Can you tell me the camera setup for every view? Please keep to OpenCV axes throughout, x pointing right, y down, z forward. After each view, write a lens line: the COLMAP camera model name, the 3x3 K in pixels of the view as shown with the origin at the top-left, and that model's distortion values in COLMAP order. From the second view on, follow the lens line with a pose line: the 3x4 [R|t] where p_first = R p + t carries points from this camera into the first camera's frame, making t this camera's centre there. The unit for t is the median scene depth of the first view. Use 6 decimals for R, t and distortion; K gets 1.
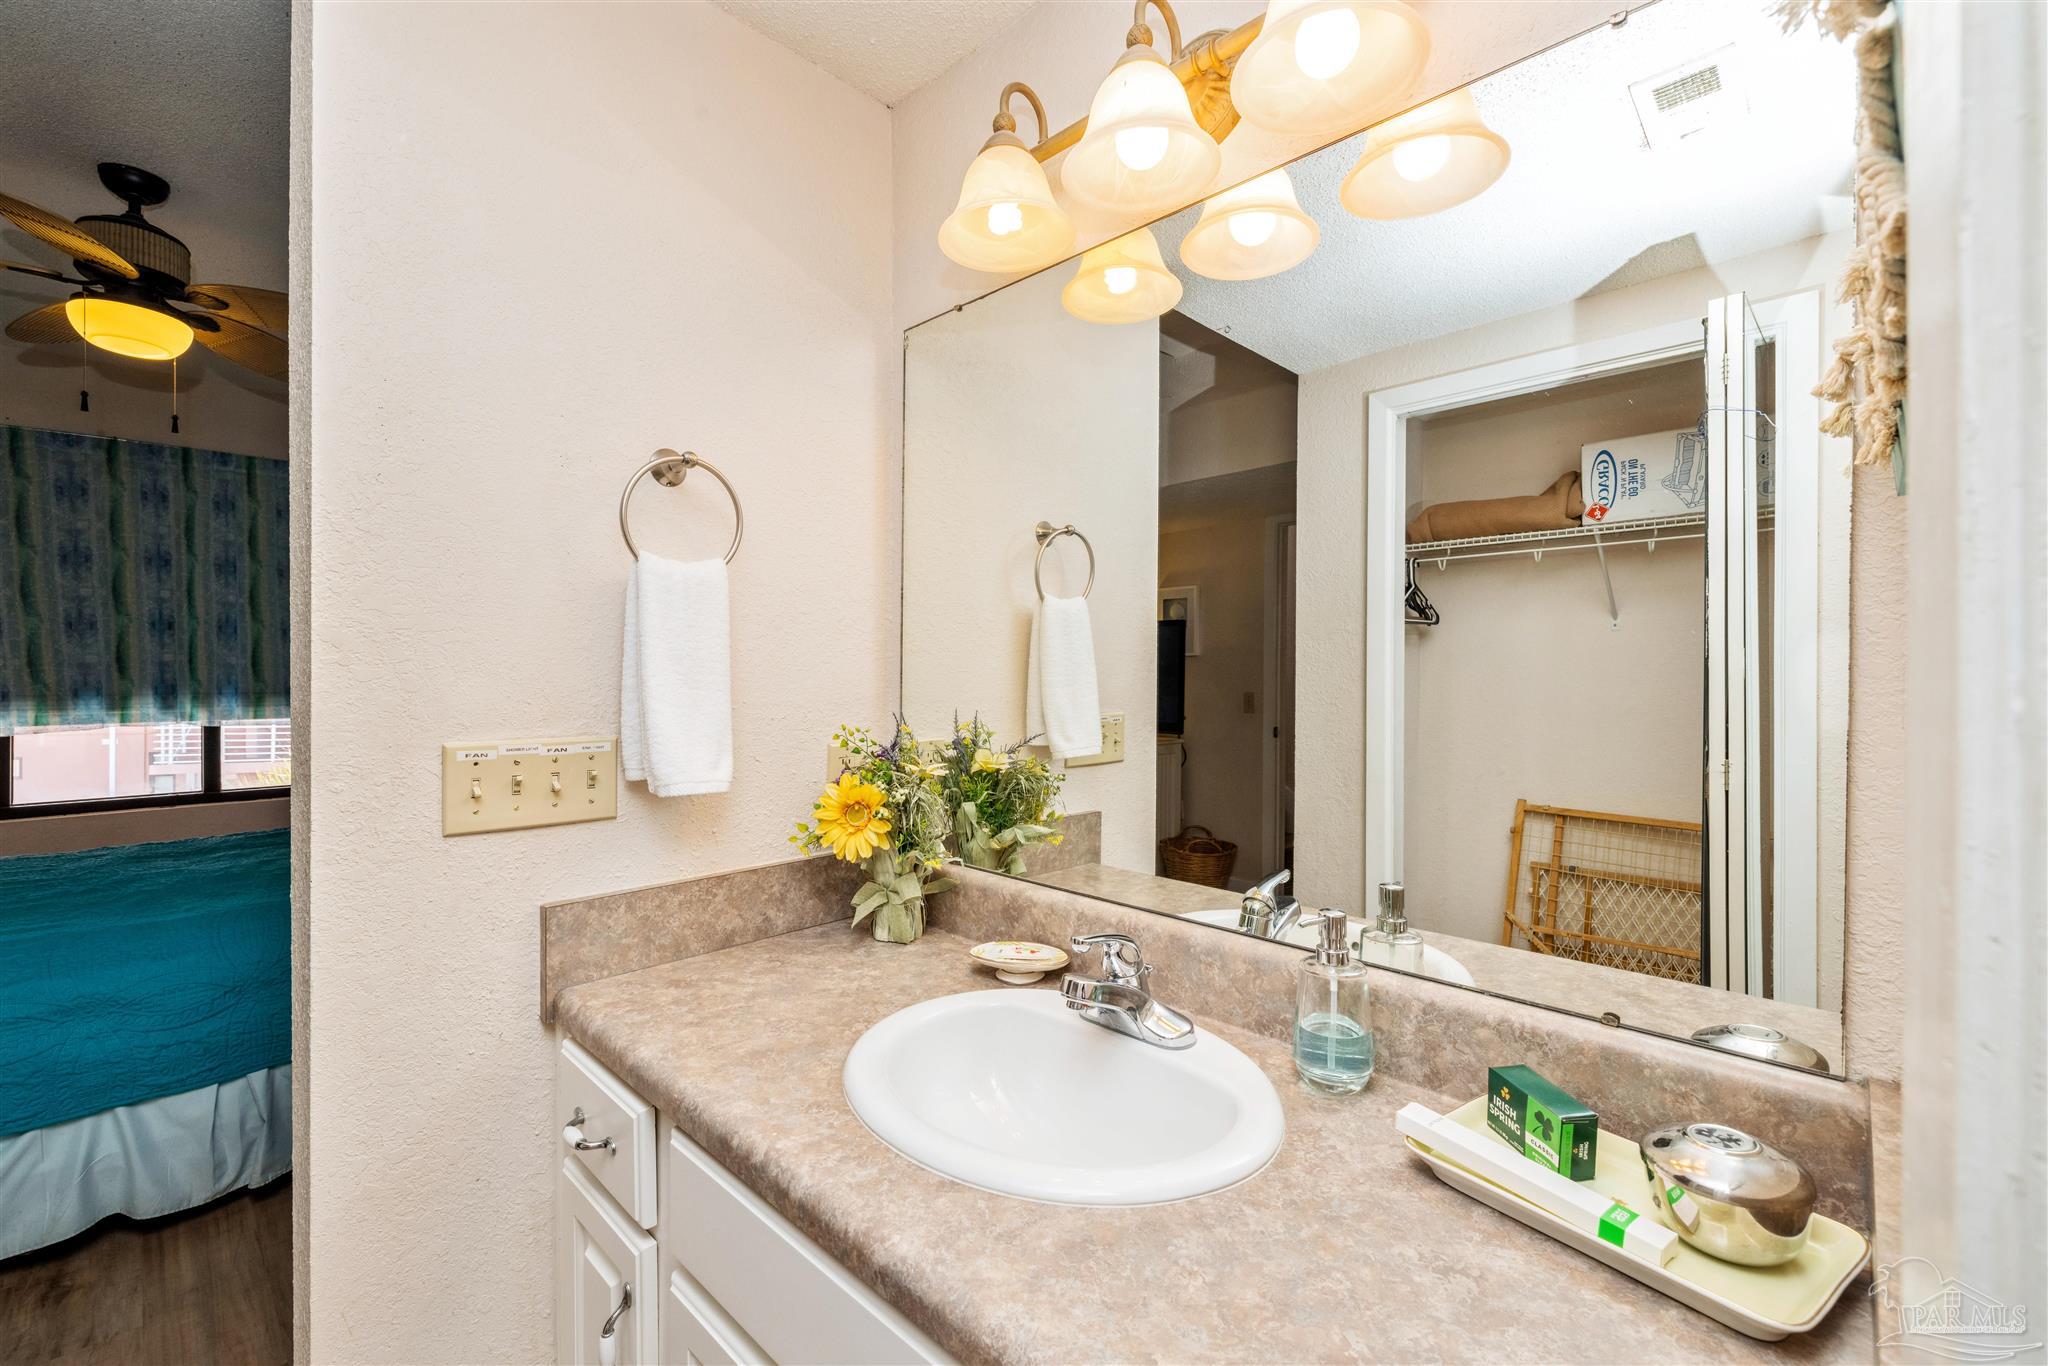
lens RADIAL K [[882.9, 0, 1032.5], [0, 882.9, 672.5], [0, 0, 1]] dist [0.000711, 0.000252]
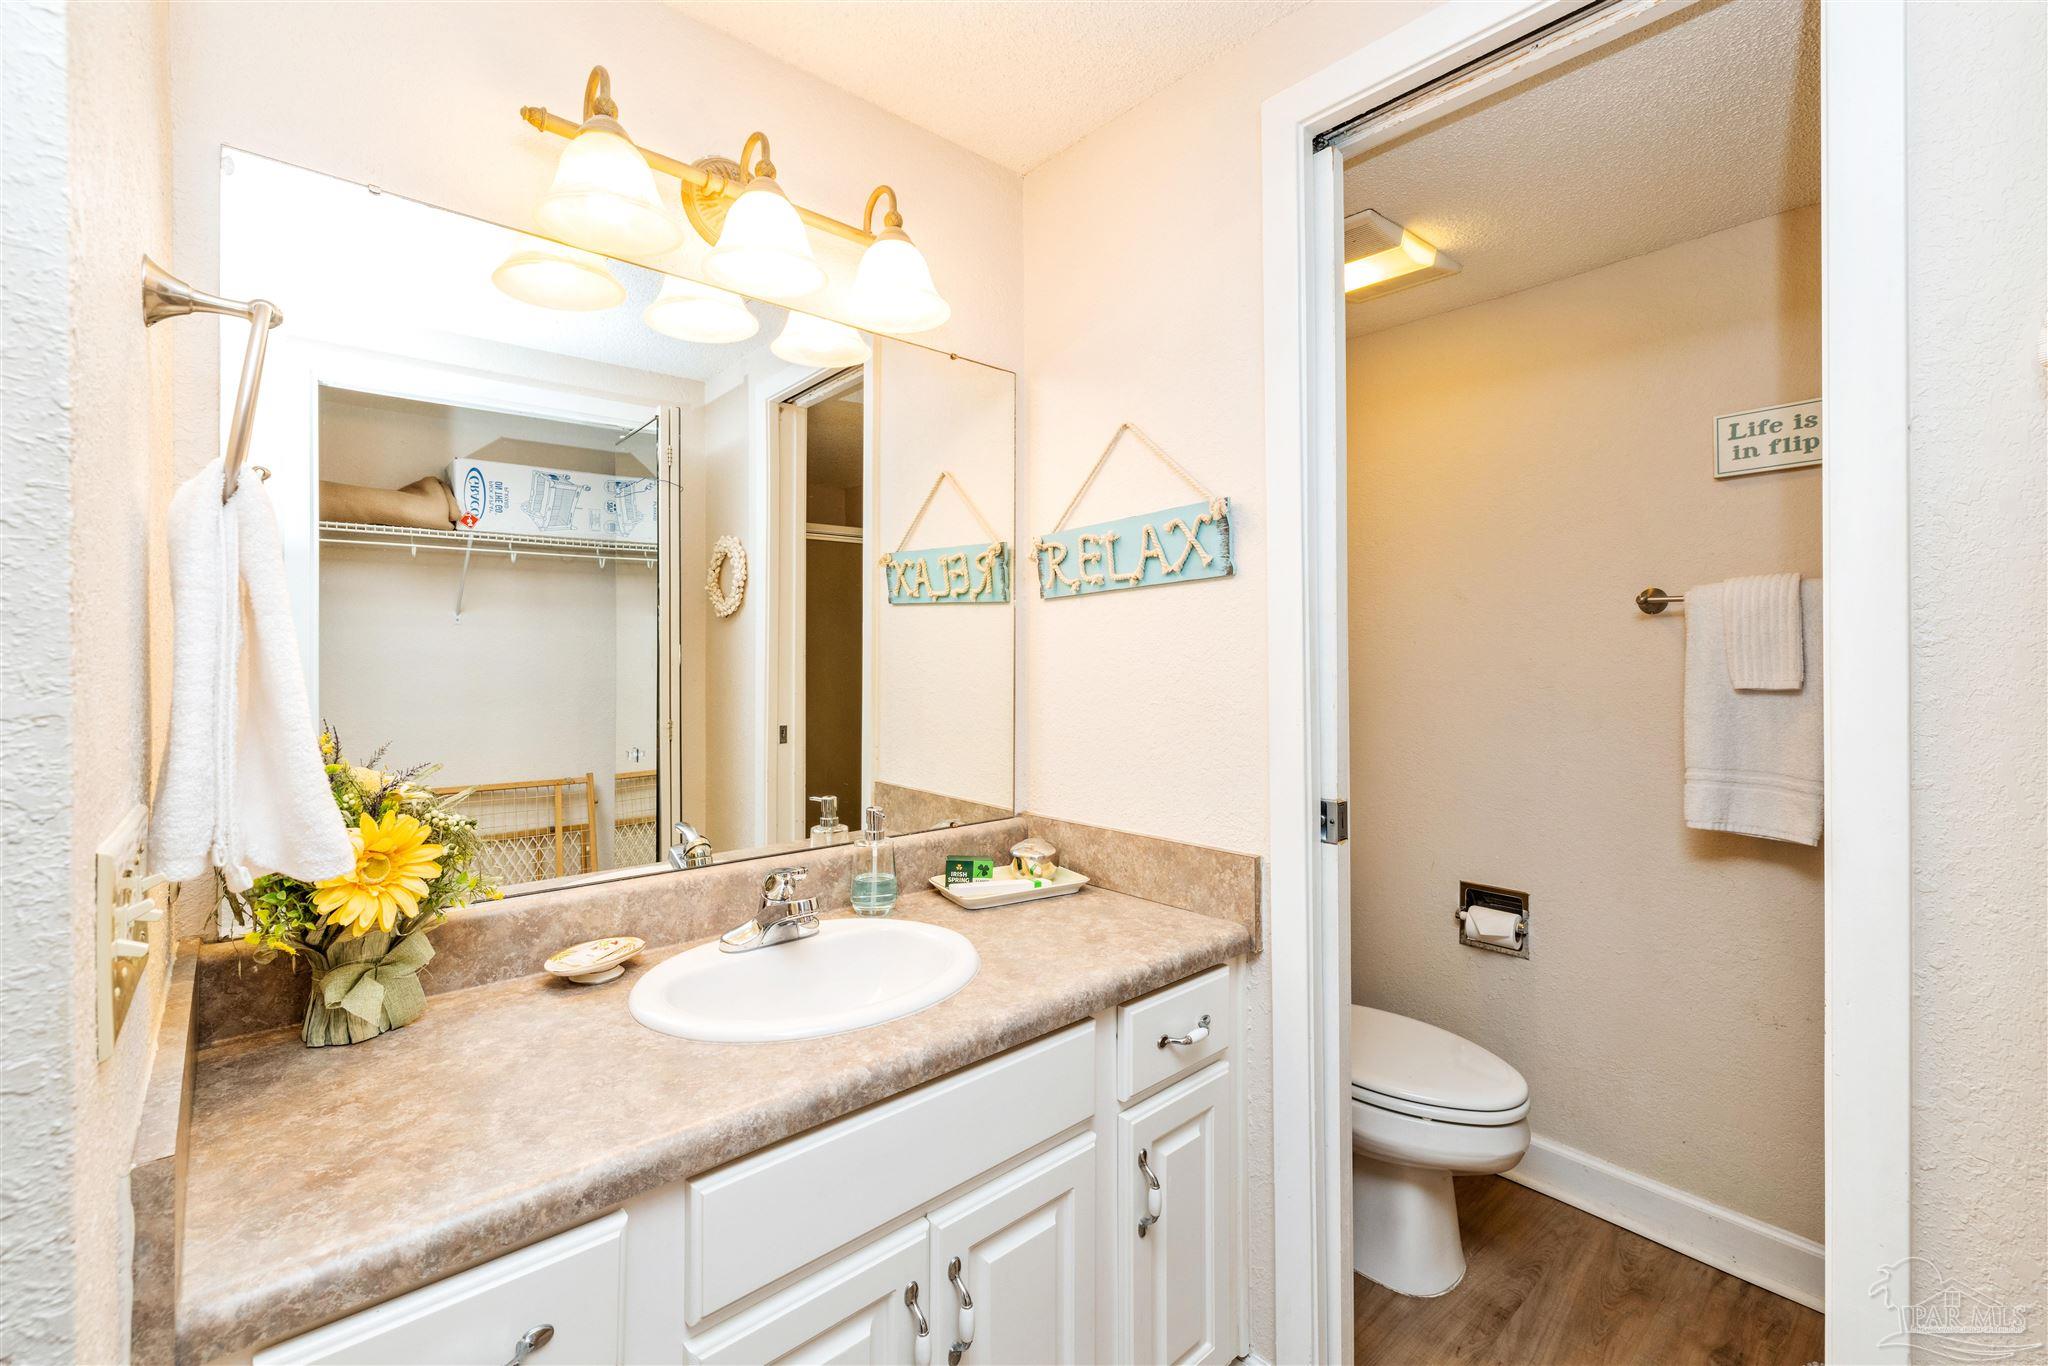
lens RADIAL K [[877.5, 0, 1023.9], [0, 877.5, 689.2], [0, 0, 1]] dist [-0.000326, 0.000237]
pose [[0.058928, -0.039255, 0.997490, -0.914090], [0.005091, 0.999225, 0.039022, -0.010590], [-0.998249, 0.002779, 0.059082, 0.449860]]
